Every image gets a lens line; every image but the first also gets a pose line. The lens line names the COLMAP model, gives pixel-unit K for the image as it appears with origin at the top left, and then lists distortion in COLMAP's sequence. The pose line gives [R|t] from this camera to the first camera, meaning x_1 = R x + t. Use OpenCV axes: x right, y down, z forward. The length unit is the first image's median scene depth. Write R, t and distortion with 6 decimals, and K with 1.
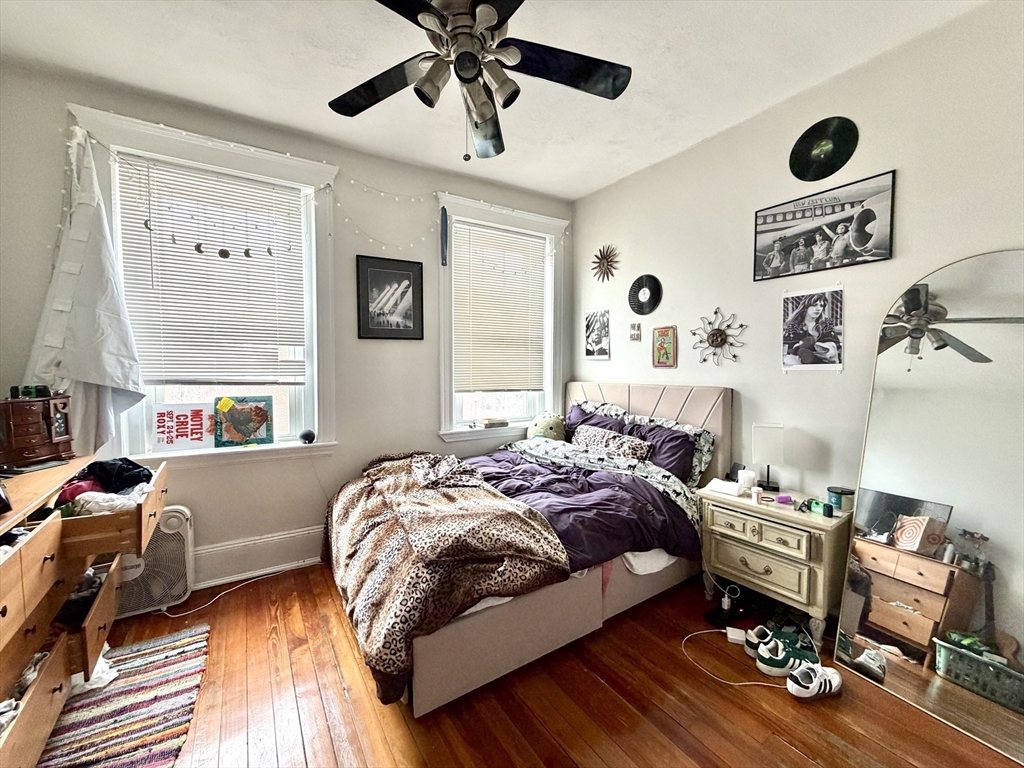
lens RADIAL K [[407.8, 0, 503.1], [0, 407.8, 384.1], [0, 0, 1]] dist [-0.000897, 0.000291]
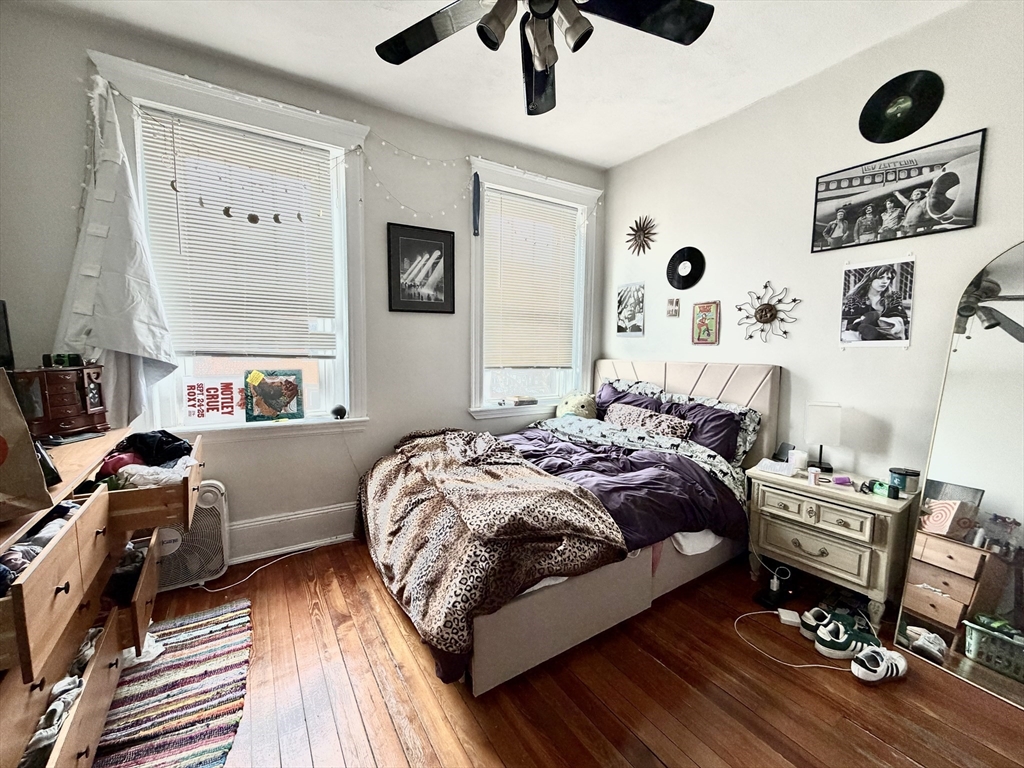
lens RADIAL K [[407.8, 0, 503.1], [0, 407.8, 384.1], [0, 0, 1]] dist [-0.000897, 0.000291]
pose [[0.999943, 0.009678, -0.004475, -0.106597], [-0.009460, 0.998880, 0.046358, 0.017435], [0.004919, -0.046313, 0.998915, 0.041871]]
